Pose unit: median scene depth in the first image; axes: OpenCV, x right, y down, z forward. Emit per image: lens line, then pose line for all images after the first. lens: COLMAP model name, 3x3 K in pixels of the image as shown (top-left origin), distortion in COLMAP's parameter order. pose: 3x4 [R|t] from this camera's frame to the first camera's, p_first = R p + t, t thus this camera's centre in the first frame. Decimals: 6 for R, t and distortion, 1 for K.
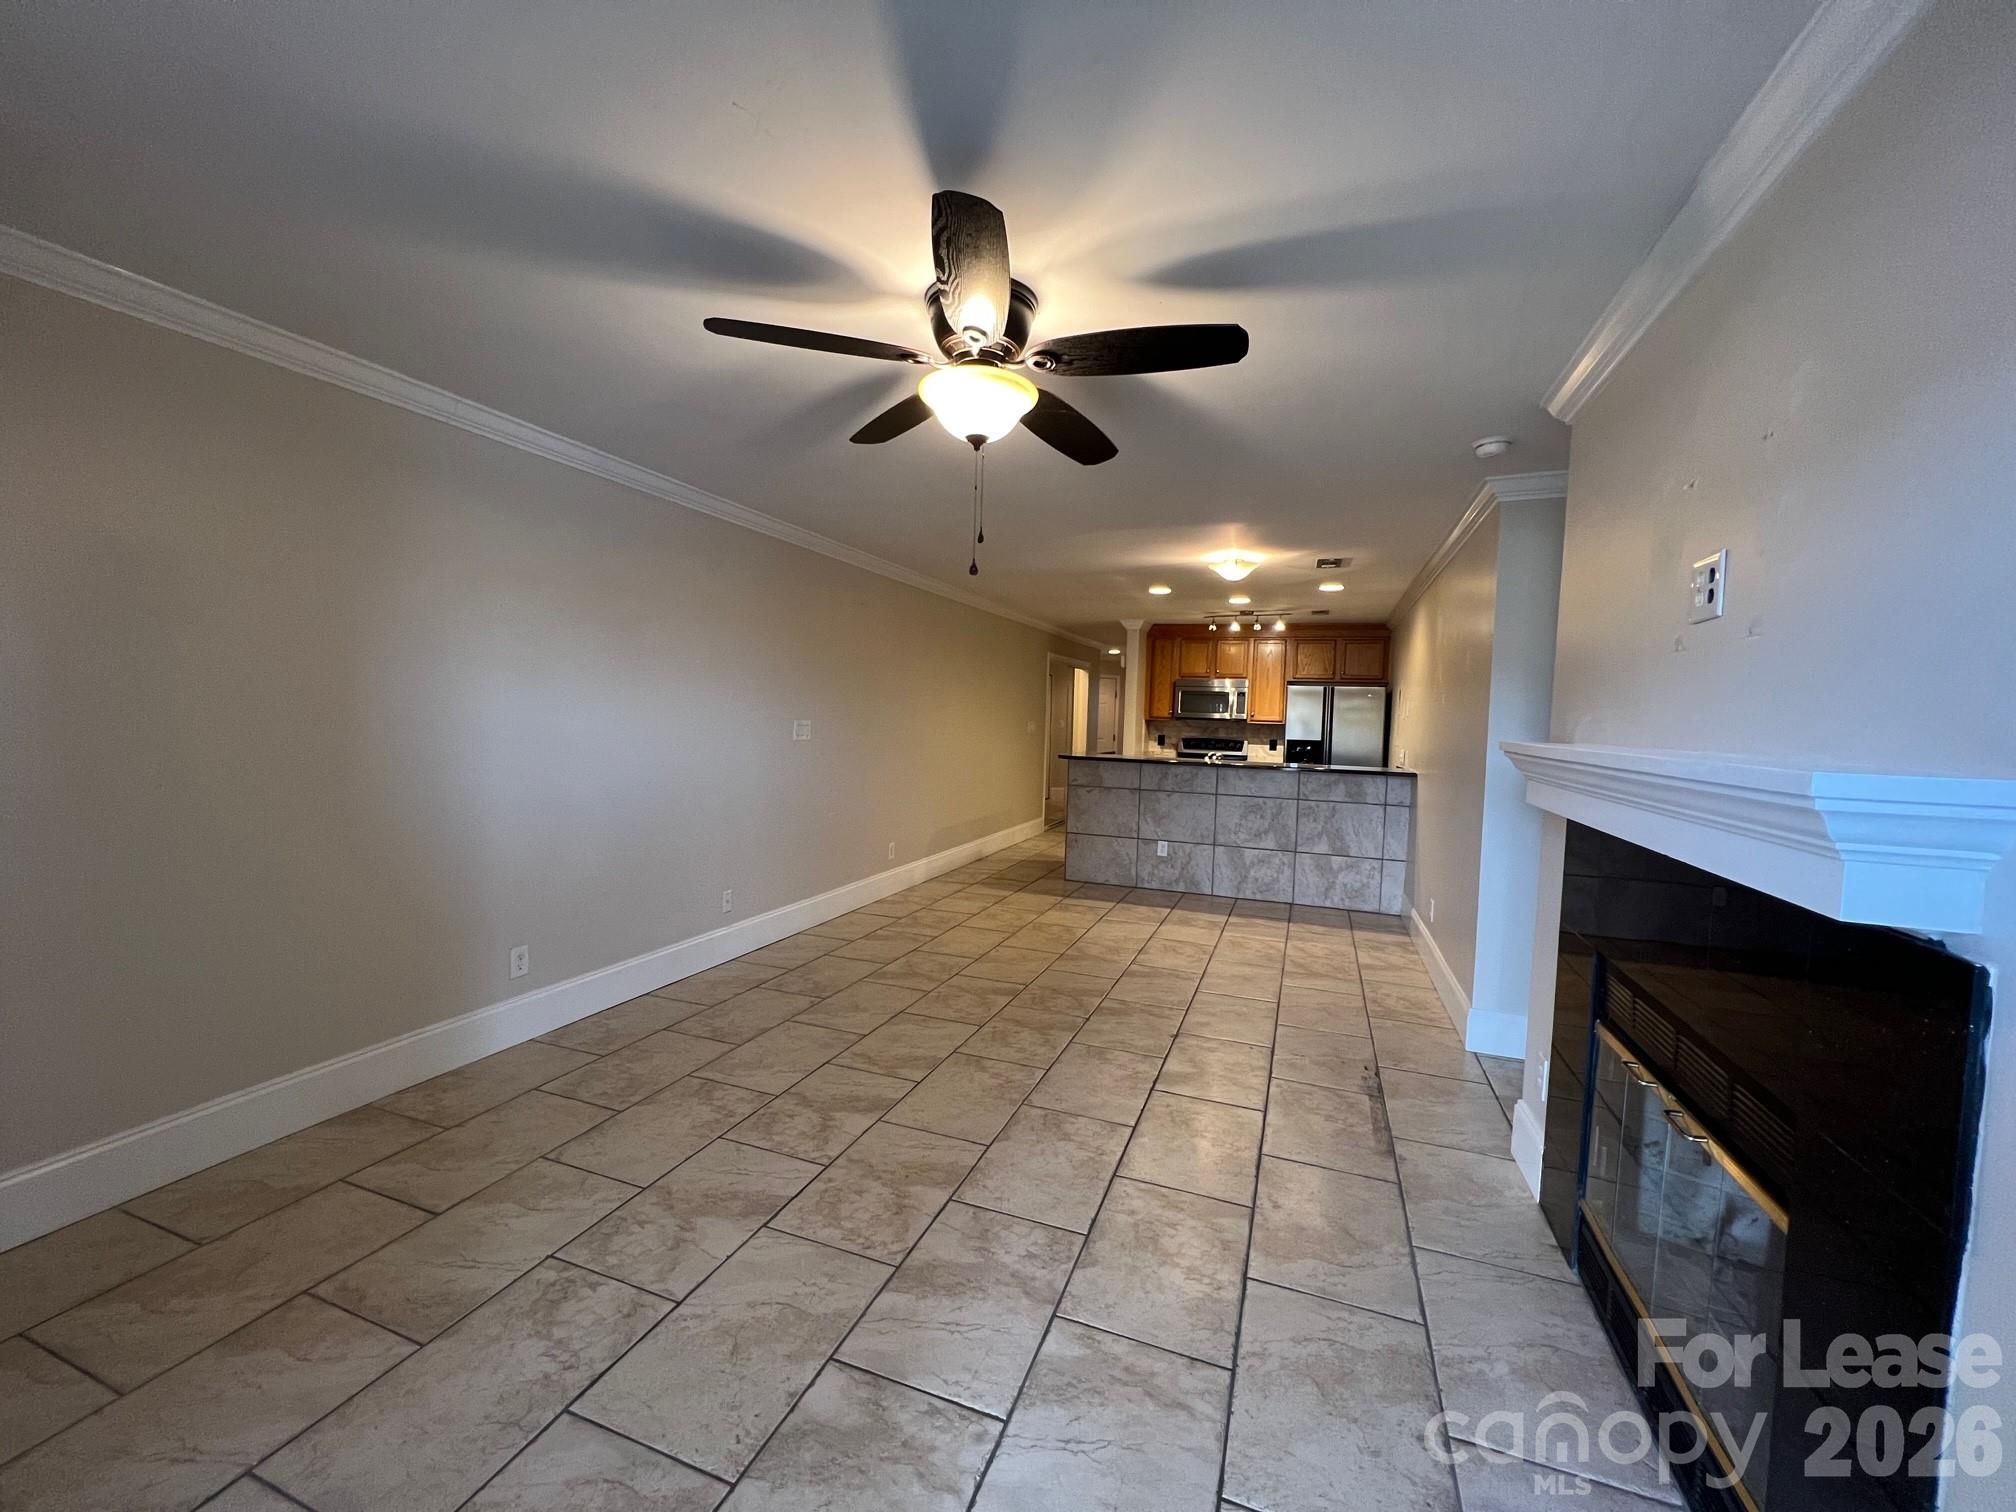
lens RADIAL K [[811.1, 0, 1007.1], [0, 811.1, 758.5], [0, 0, 1]] dist [0.000369, 0.000425]
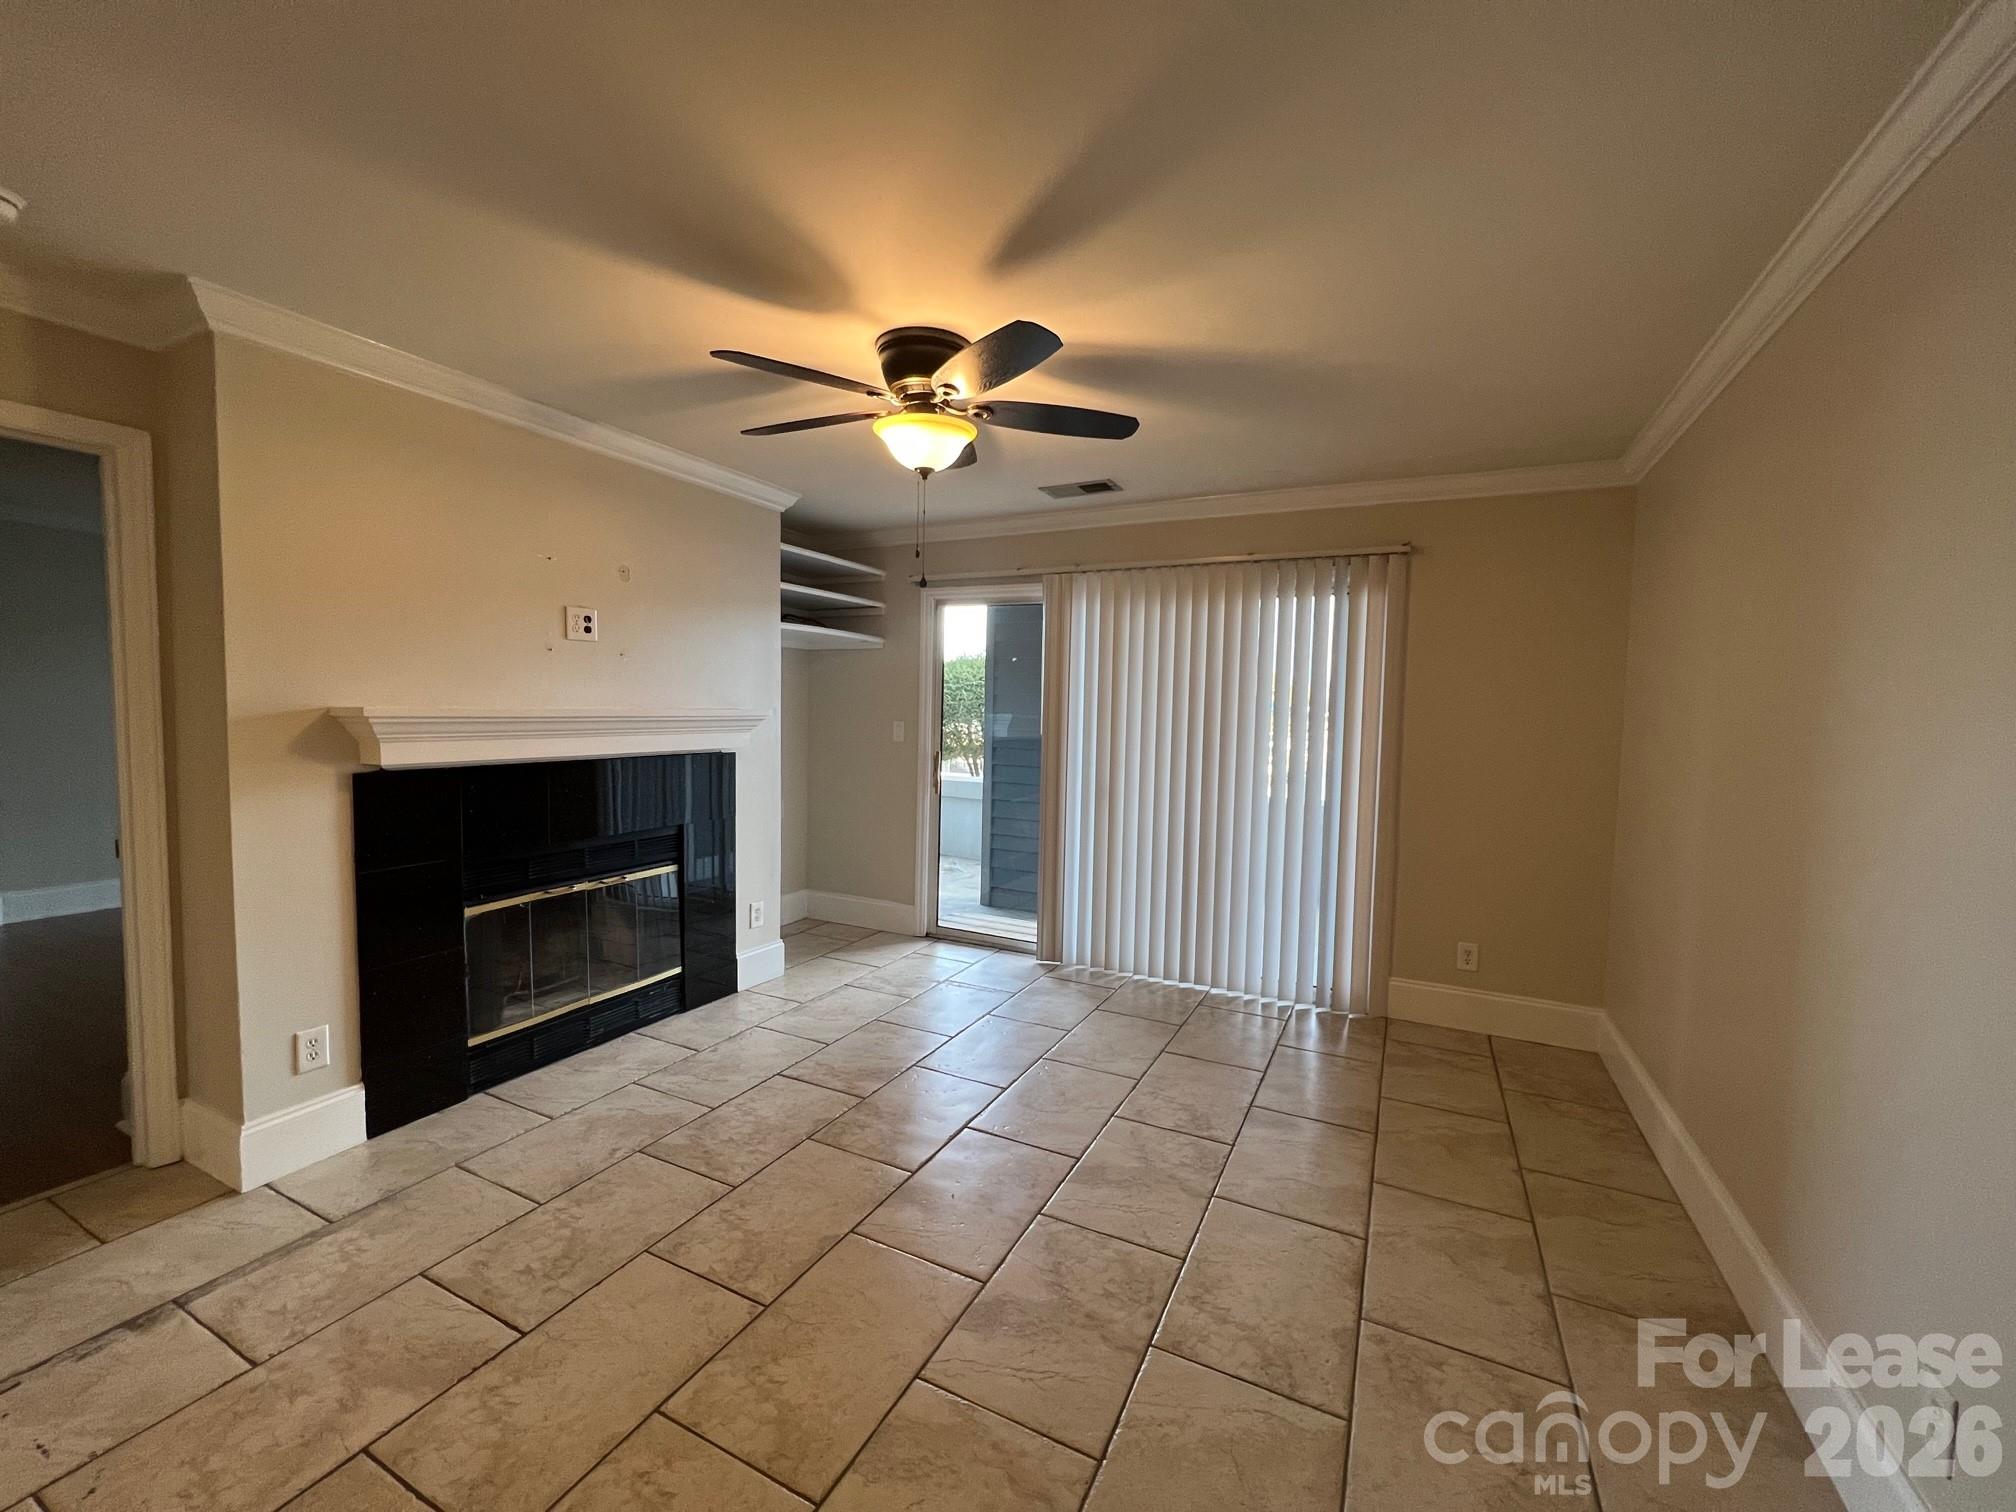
lens RADIAL K [[808.4, 0, 1010.5], [0, 808.4, 756.6], [0, 0, 1]] dist [-0.003921, -0.001249]
pose [[-0.993654, -0.056632, 0.097188, -0.099701], [-0.044569, 0.991518, 0.122087, -0.045442], [-0.103277, 0.116980, -0.987750, 0.734602]]
